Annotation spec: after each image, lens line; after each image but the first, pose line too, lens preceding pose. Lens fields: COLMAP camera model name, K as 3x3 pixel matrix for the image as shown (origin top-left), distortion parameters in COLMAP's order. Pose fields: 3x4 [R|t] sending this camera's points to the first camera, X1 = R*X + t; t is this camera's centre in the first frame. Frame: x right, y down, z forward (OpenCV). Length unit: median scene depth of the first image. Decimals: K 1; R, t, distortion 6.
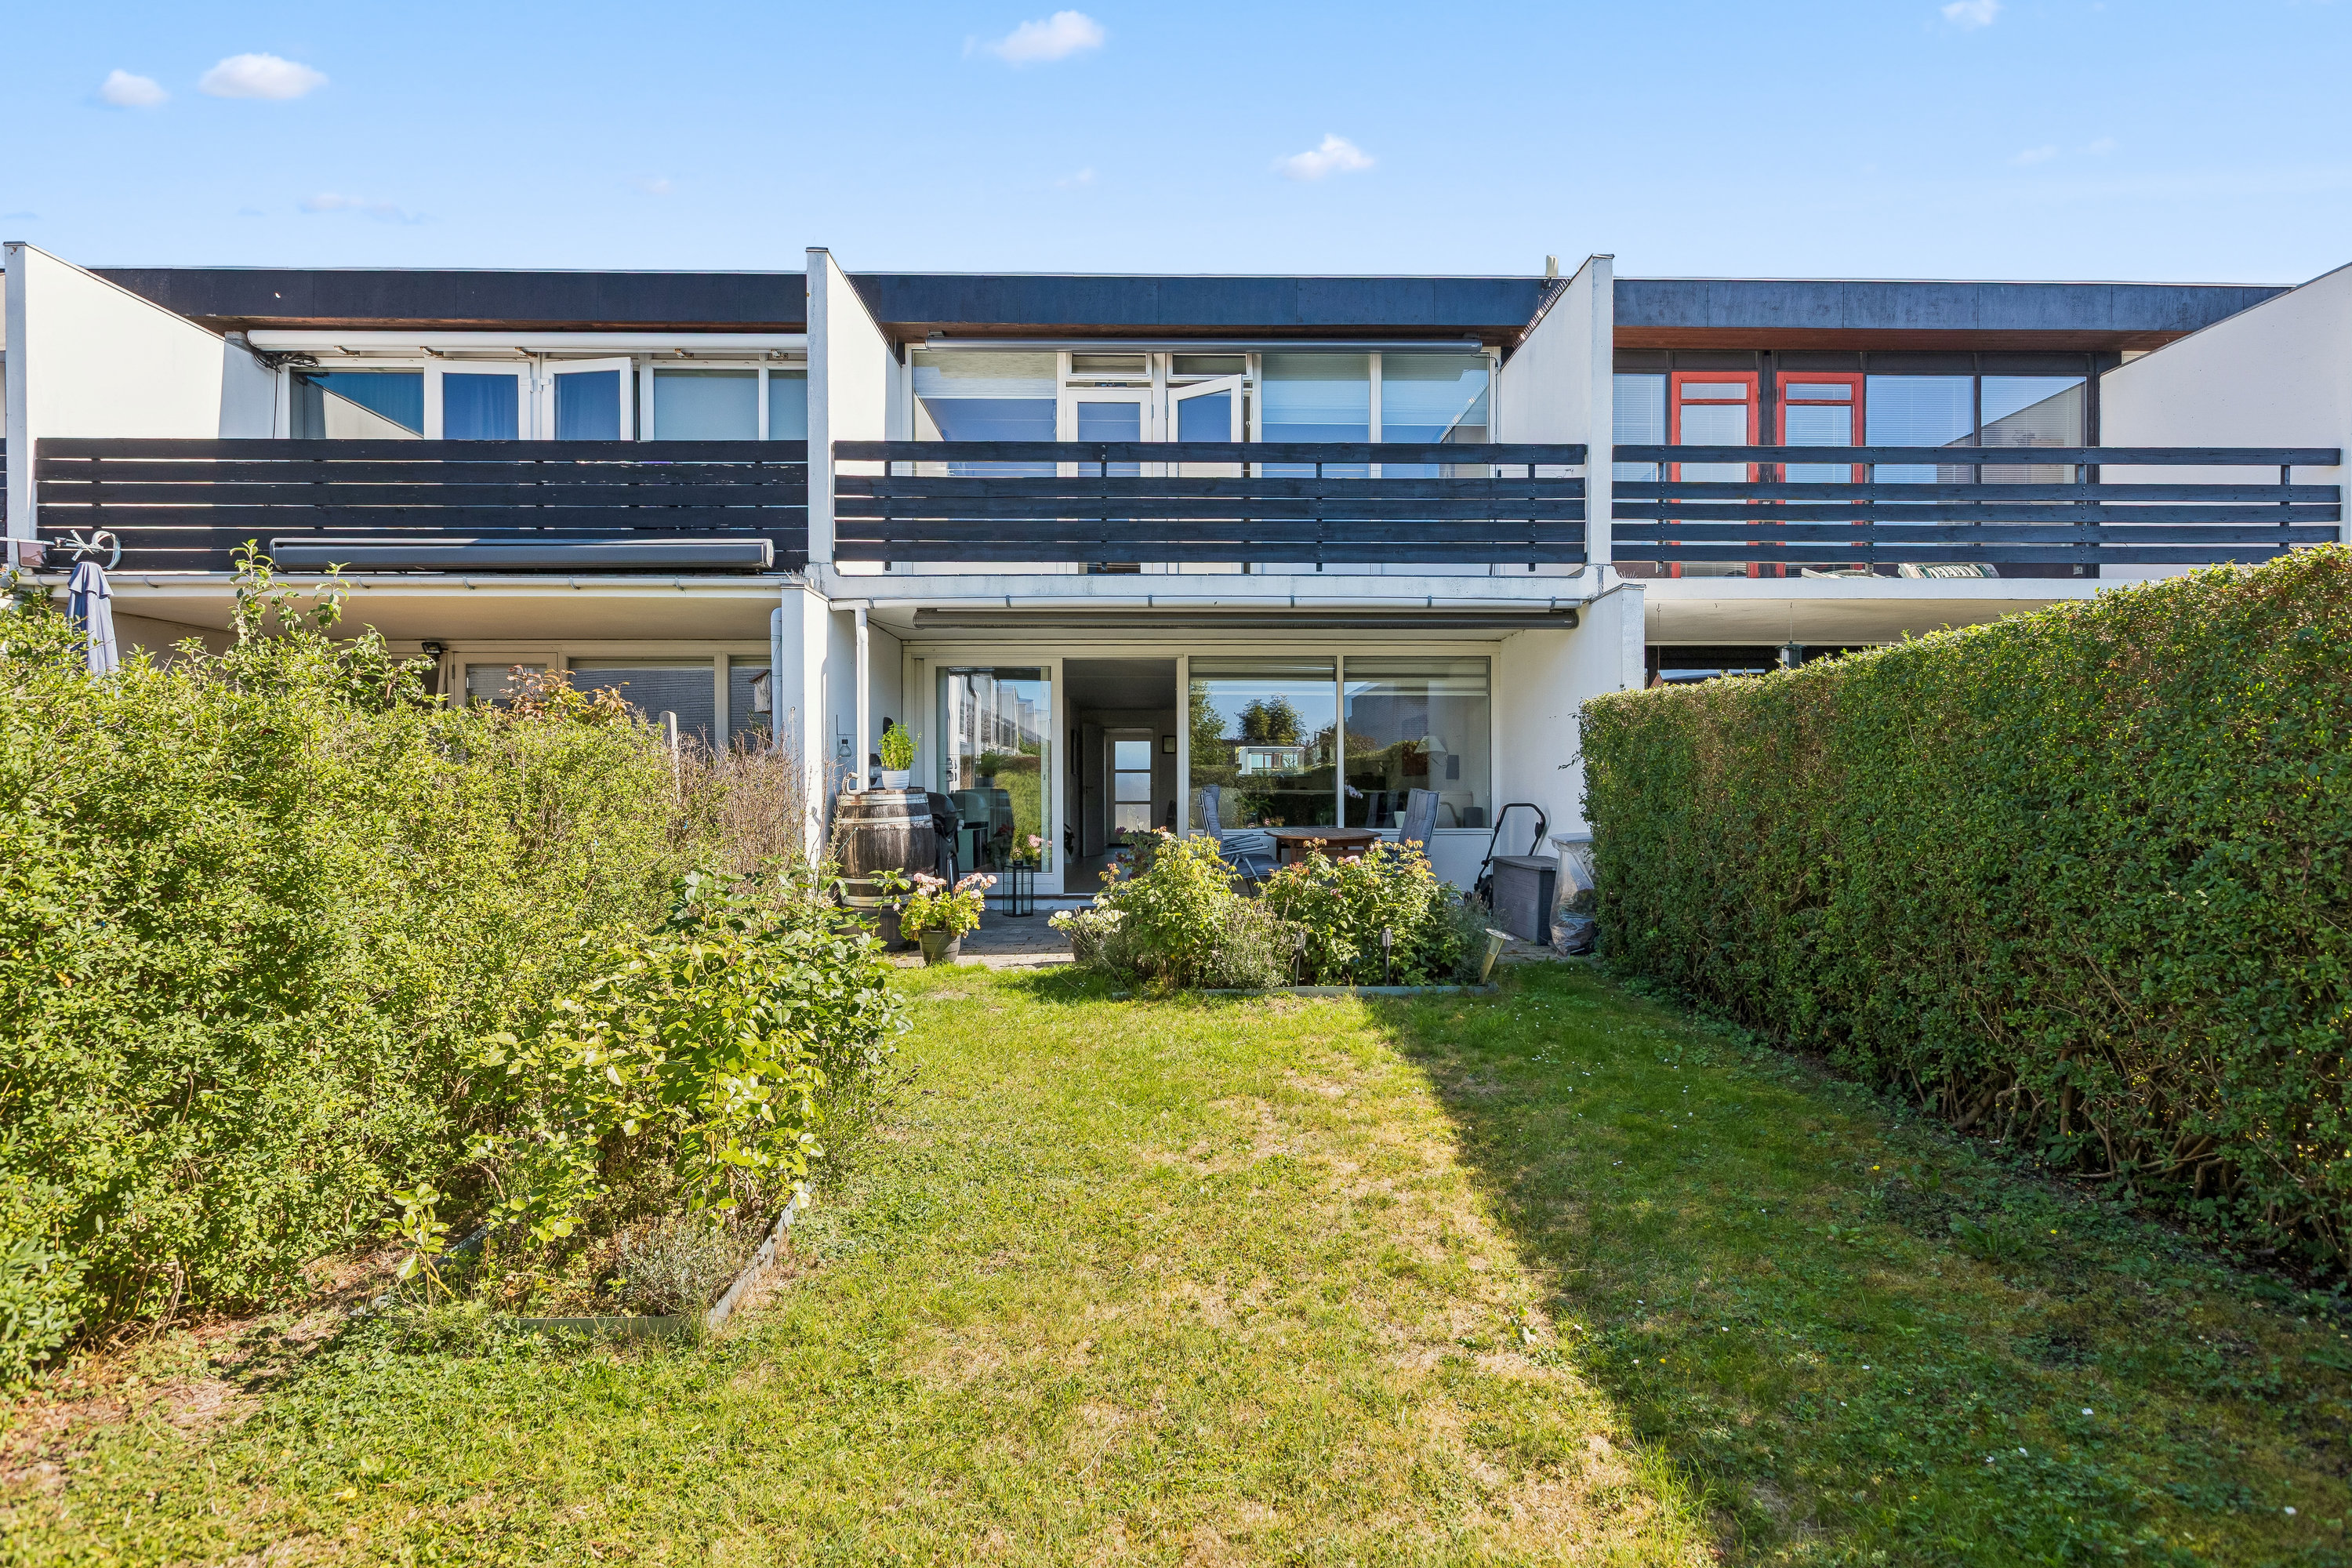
lens RADIAL K [[1198.7, 0, 1169.9], [0, 1198.7, 790.7], [0, 0, 1]] dist [-0.003861, -0.001584]
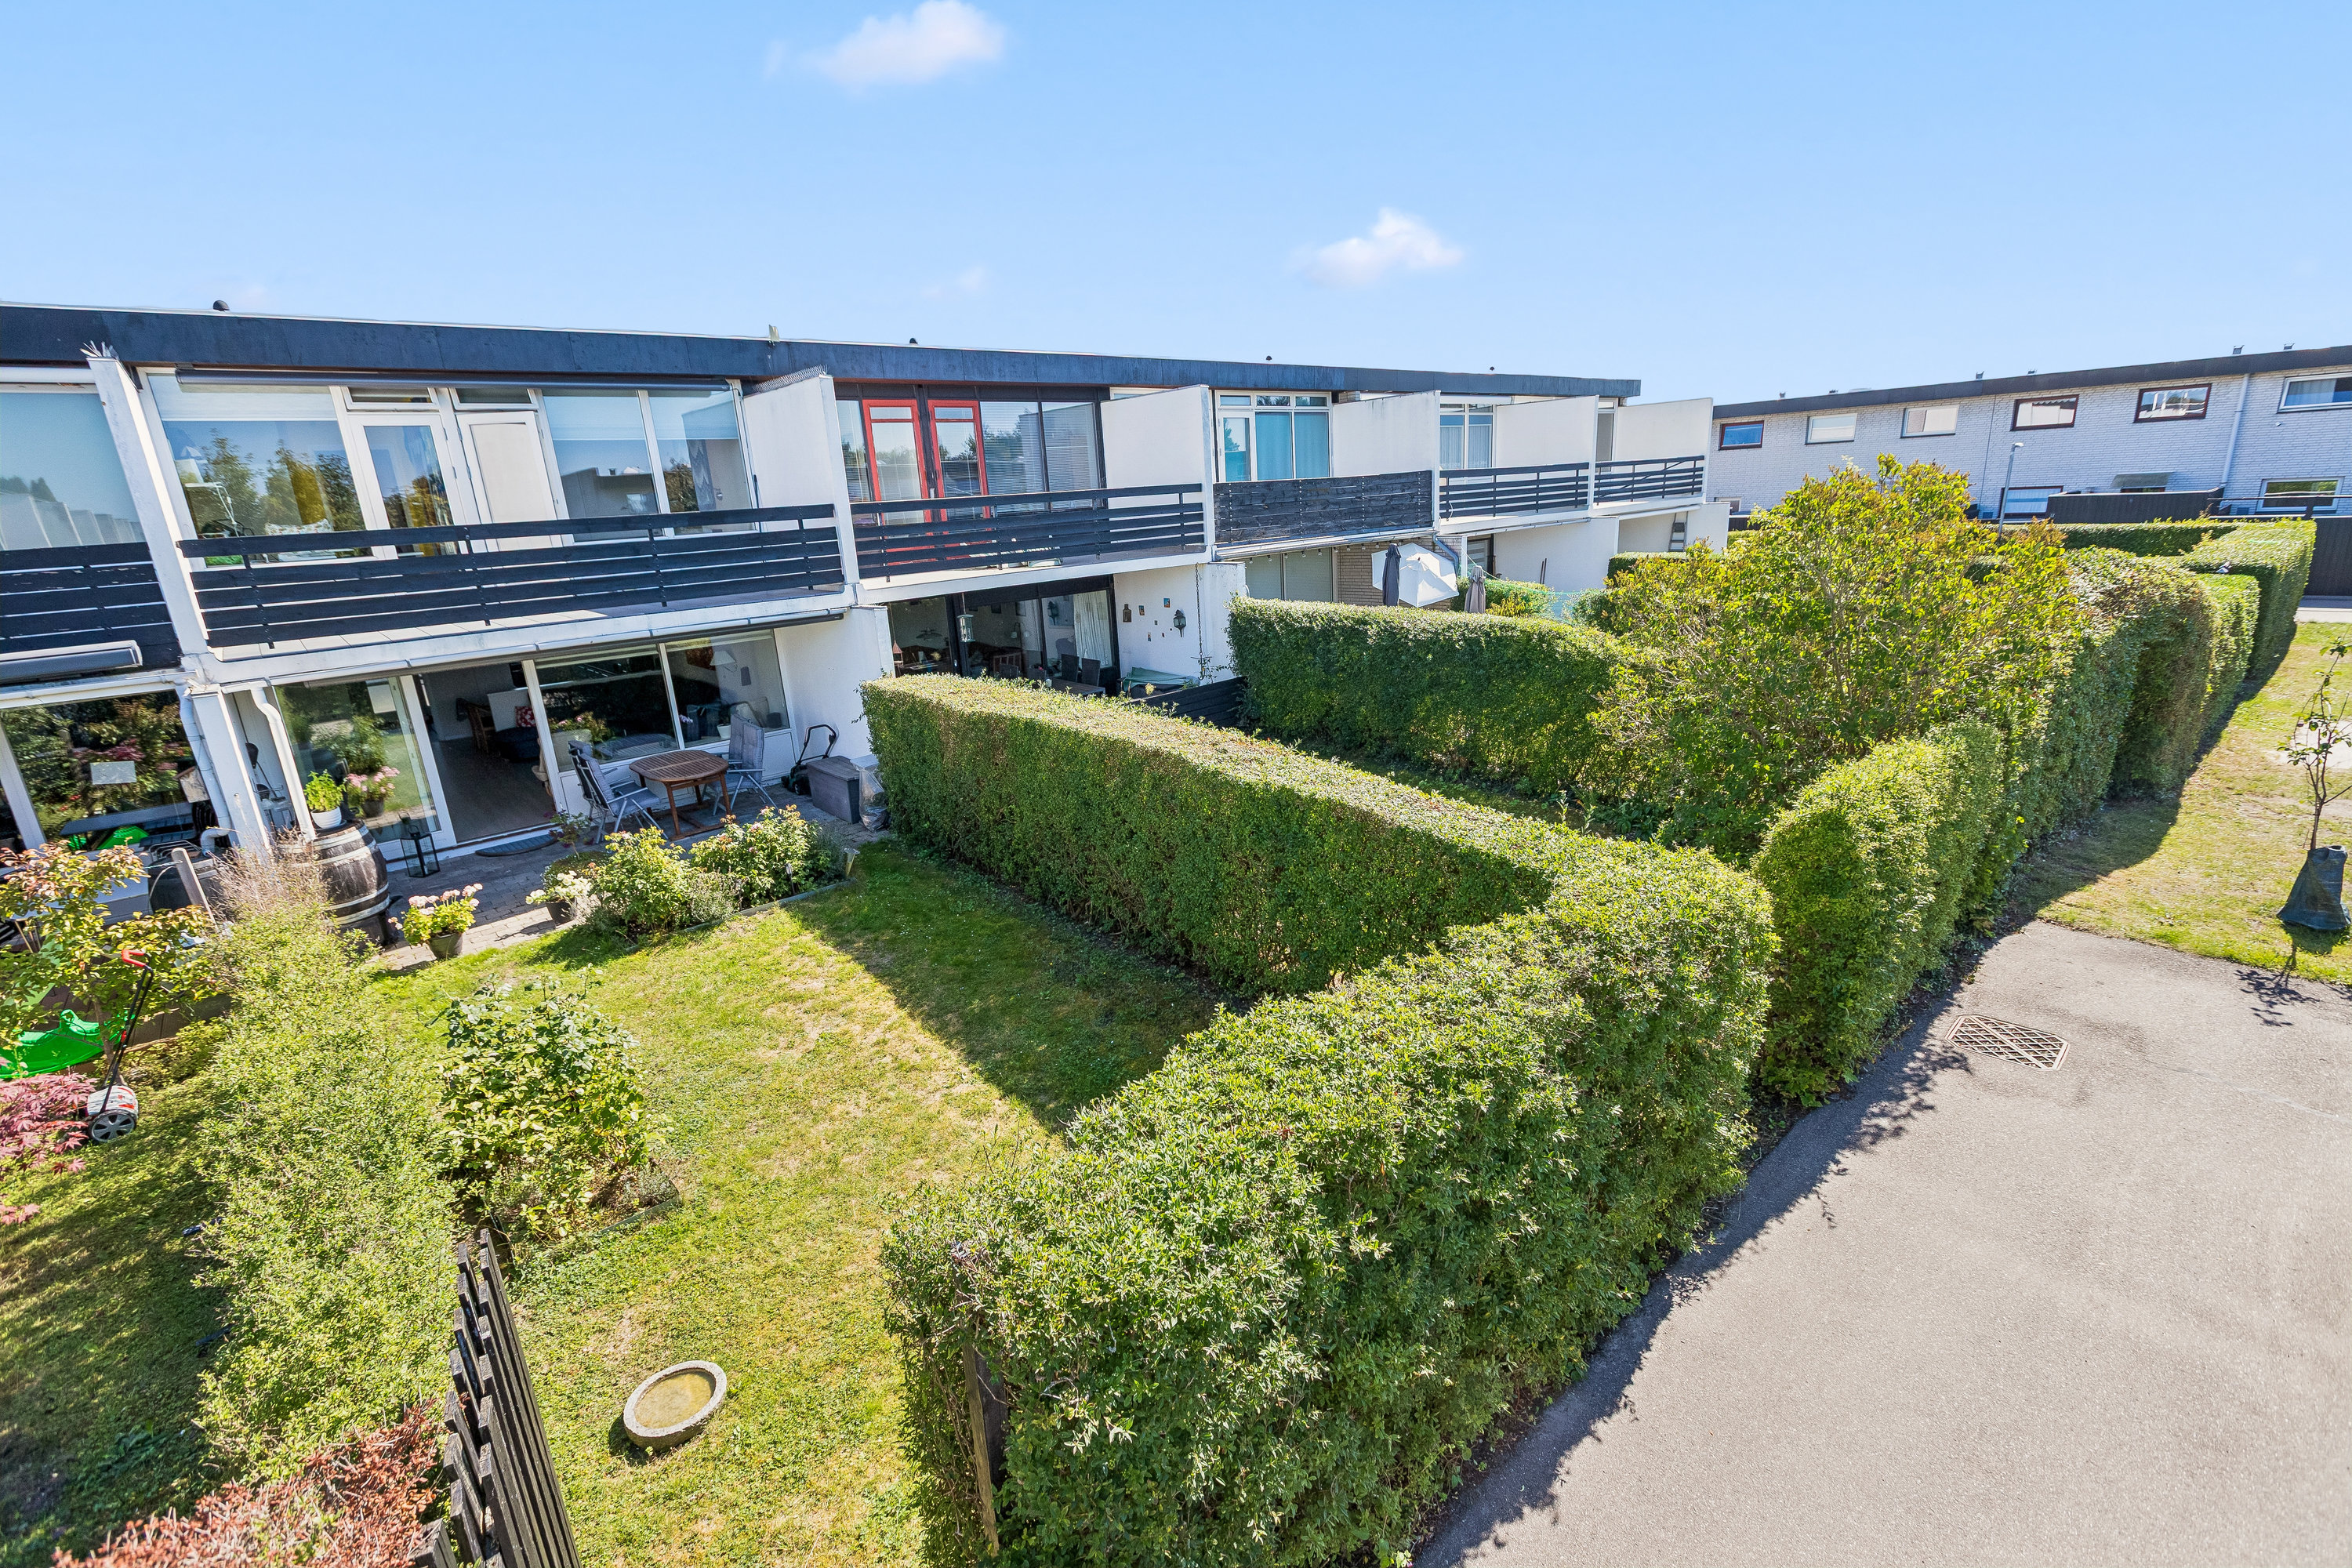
lens RADIAL K [[1042.7, 0, 1187.3], [0, 1042.7, 793.5], [0, 0, 1]] dist [0.002135, 0.000337]
pose [[0.753695, -0.220887, 0.618993, -0.217415], [0.057135, 0.960285, 0.273107, -0.266329], [-0.654736, -0.170474, 0.736383, -0.343594]]
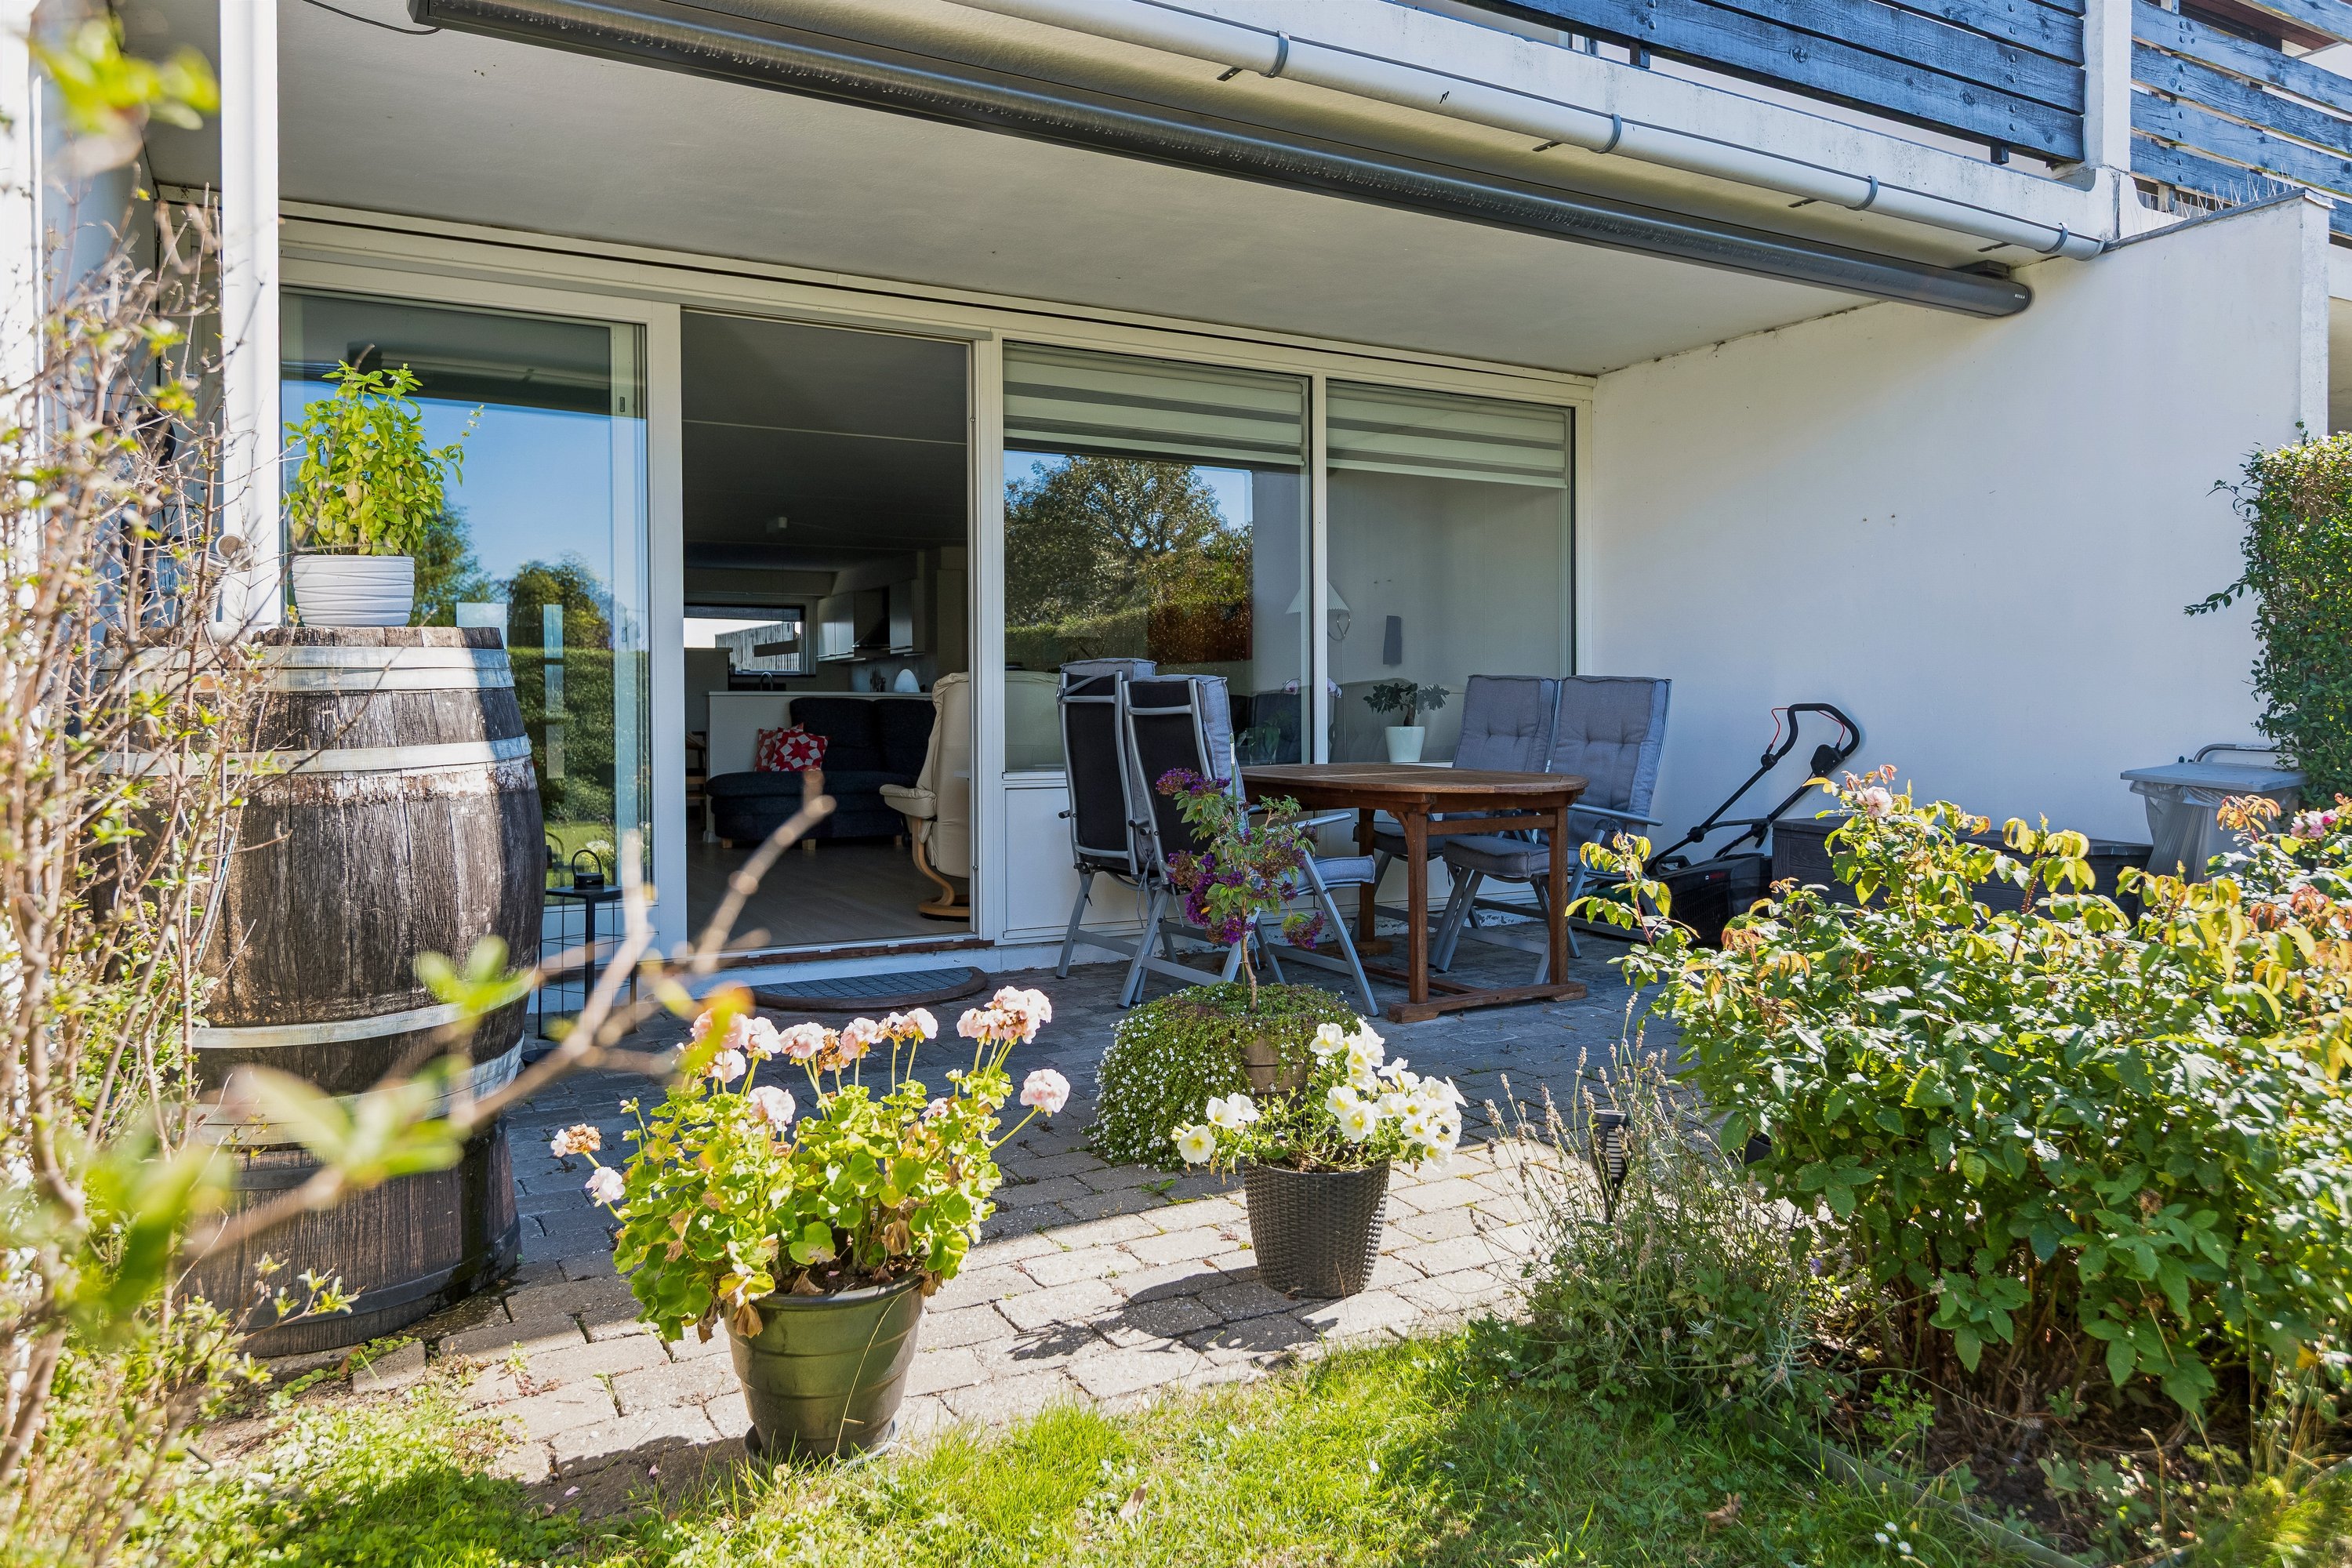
lens RADIAL K [[1618.7, 0, 1192.1], [0, 1618.7, 738.7], [0, 0, 1]] dist [0.002430, 0.001203]
pose [[0.880048, -0.007791, 0.474820, -0.231327], [0.001118, 0.999897, 0.014335, 0.015505], [-0.474883, -0.012085, 0.879966, 0.611482]]
